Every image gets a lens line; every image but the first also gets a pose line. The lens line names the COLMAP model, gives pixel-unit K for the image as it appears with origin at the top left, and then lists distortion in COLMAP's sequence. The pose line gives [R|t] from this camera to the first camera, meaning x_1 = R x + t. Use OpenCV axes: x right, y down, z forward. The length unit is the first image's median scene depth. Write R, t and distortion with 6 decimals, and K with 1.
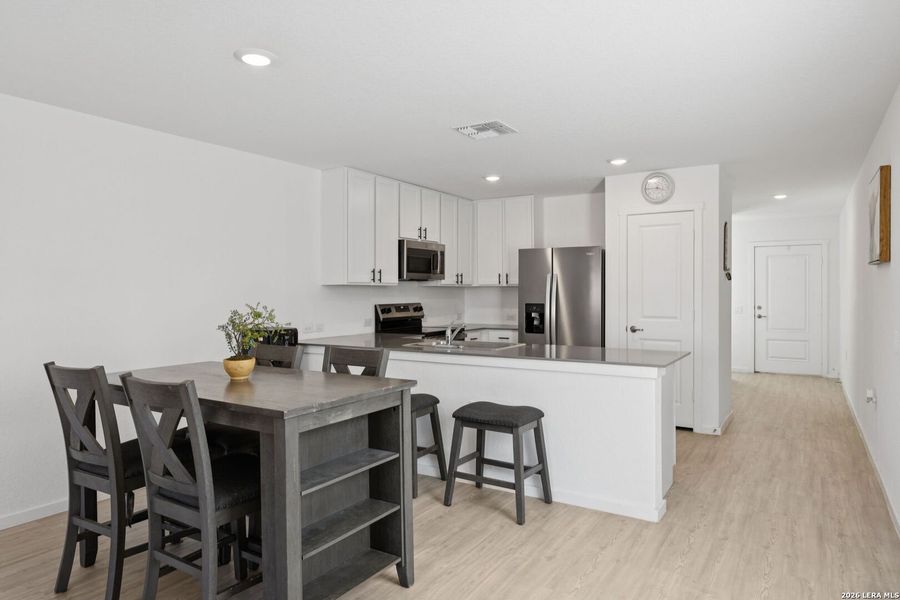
lens RADIAL K [[558.3, 0, 450.0], [0, 558.3, 300.0], [0, 0, 1]] dist [-0.000718, 0.000010]
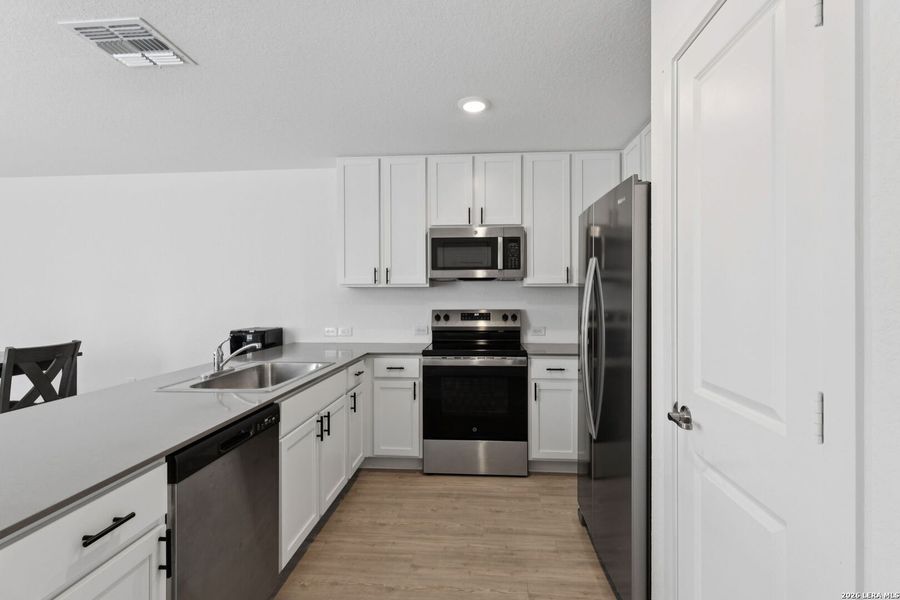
lens RADIAL K [[437.7, 0, 464.0], [0, 437.7, 295.5], [0, 0, 1]] dist [0.002795, 0.000272]
pose [[0.485705, 0.008492, -0.874081, 0.445426], [-0.012774, 0.999915, 0.002617, -0.014953], [0.874029, 0.009894, 0.485773, 0.697273]]
